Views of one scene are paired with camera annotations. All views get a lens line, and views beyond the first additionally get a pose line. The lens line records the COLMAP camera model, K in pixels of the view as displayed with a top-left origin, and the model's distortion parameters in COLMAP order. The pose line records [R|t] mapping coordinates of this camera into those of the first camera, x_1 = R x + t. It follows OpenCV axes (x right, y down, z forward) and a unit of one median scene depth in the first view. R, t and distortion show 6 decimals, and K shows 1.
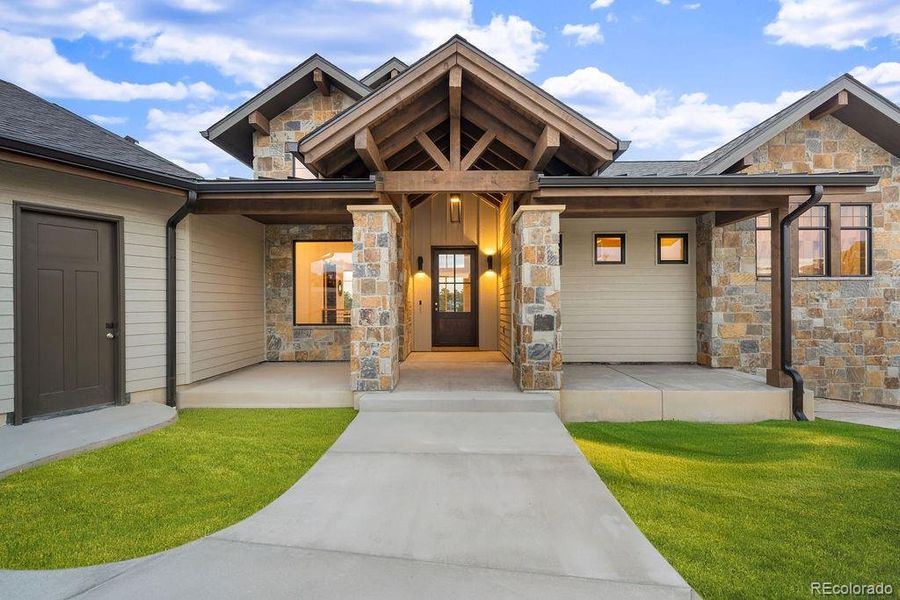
lens RADIAL K [[404.2, 0, 451.7], [0, 404.2, 303.8], [0, 0, 1]] dist [0.000340, 0.000379]
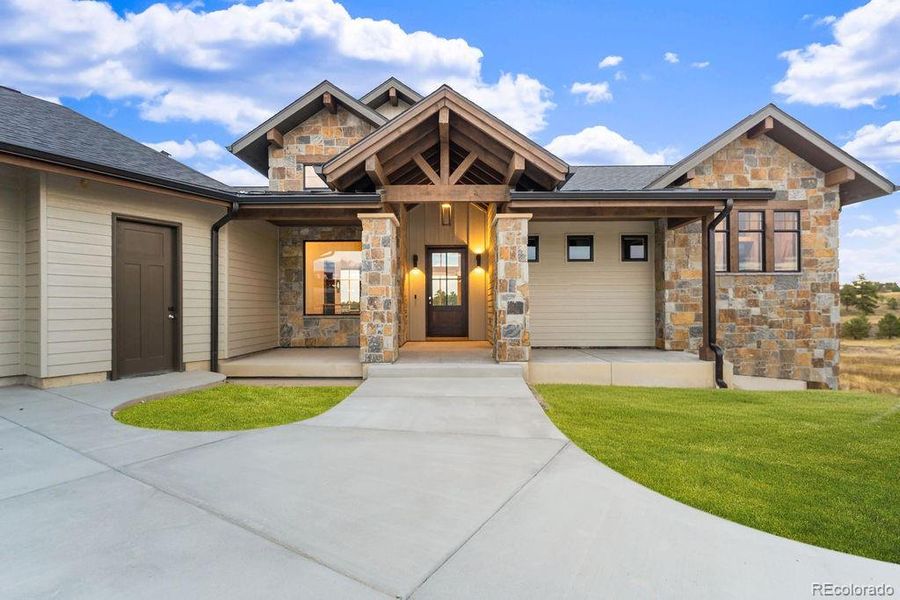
lens RADIAL K [[447.5, 0, 451.6], [0, 447.5, 304.3], [0, 0, 1]] dist [0.000659, -0.000232]
pose [[0.999976, 0.000270, 0.006980, 0.016629], [-0.000218, 0.999972, -0.007494, 0.035833], [-0.006982, 0.007492, 0.999948, -0.292102]]
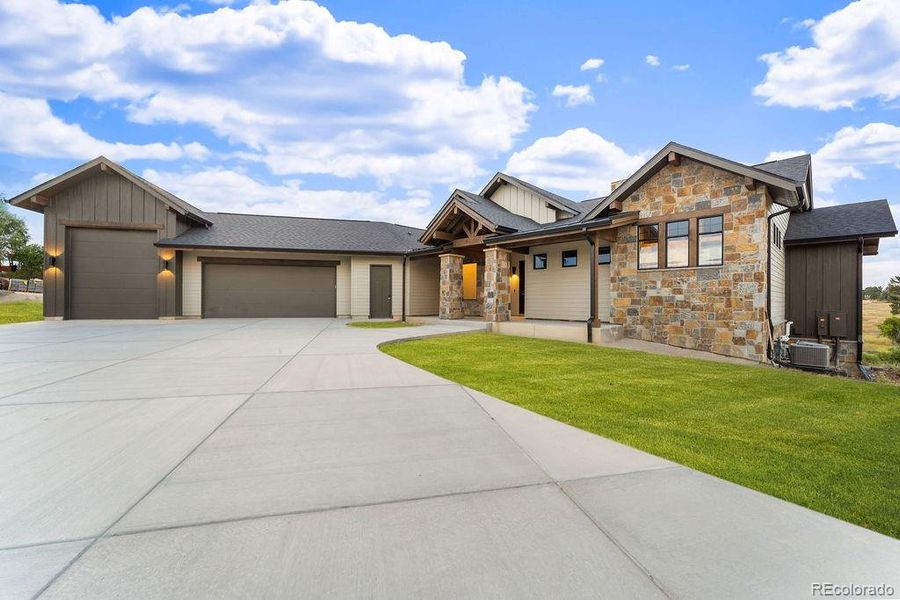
lens RADIAL K [[365.9, 0, 448.7], [0, 365.9, 302.7], [0, 0, 1]] dist [0.000391, -0.000084]
pose [[0.688841, 0.009765, -0.724847, 1.313313], [-0.009729, 0.999944, 0.004226, 0.068370], [0.724847, 0.004141, 0.688897, -0.592930]]
